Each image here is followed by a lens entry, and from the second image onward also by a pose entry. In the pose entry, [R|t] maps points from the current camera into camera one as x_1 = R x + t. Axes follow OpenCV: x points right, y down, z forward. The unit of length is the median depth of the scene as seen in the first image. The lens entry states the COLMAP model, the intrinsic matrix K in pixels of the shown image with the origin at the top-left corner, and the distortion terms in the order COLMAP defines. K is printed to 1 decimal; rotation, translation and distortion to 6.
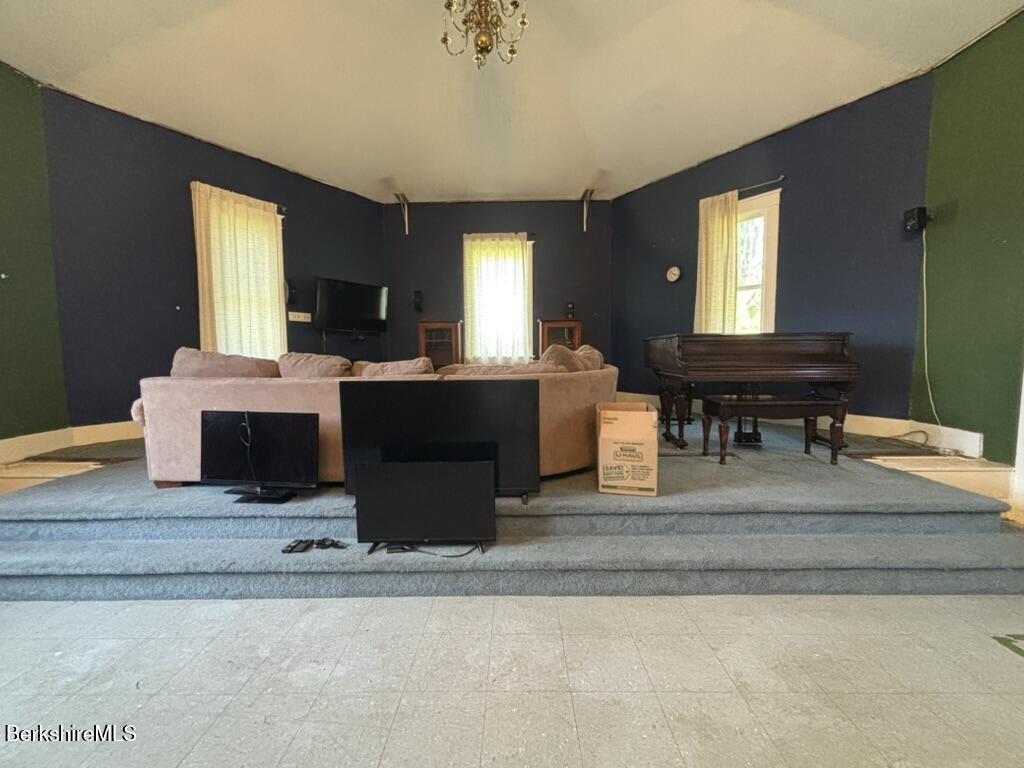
lens RADIAL K [[409.0, 0, 512.8], [0, 409.0, 384.2], [0, 0, 1]] dist [0.000954, -0.000712]
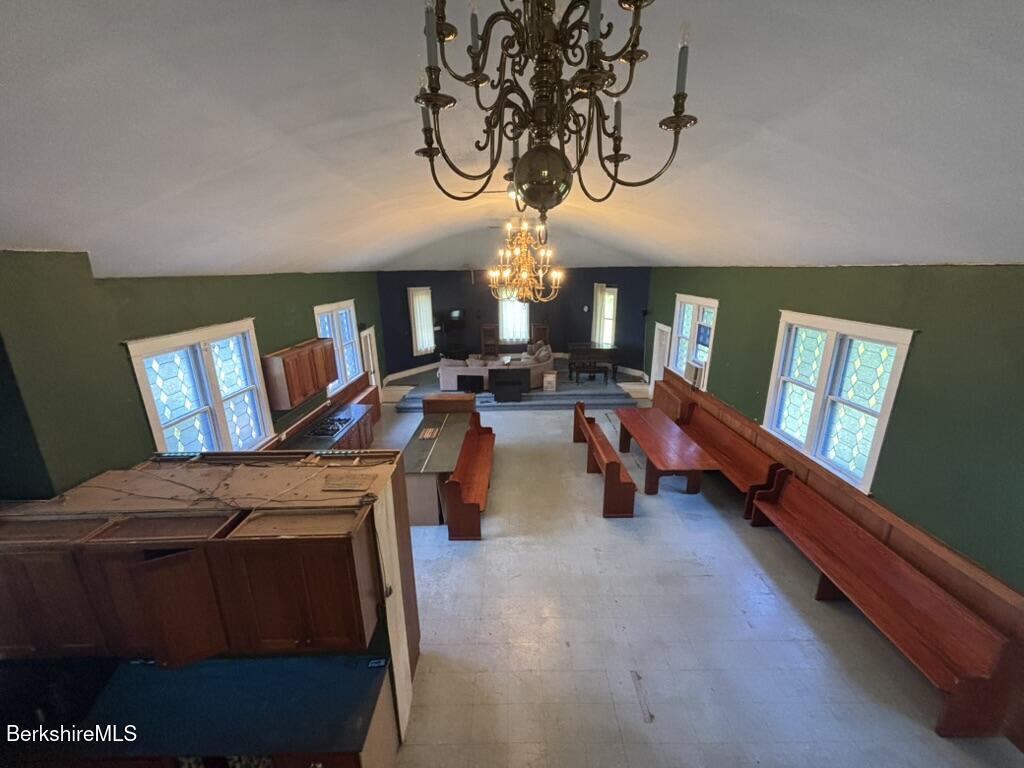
lens RADIAL K [[409.0, 0, 515.7], [0, 409.0, 385.1], [0, 0, 1]] dist [0.000954, -0.000712]
pose [[0.999822, -0.008772, 0.016727, -0.097302], [0.005186, 0.979070, 0.203457, -0.404904], [-0.018161, -0.203334, 0.978941, -1.893728]]
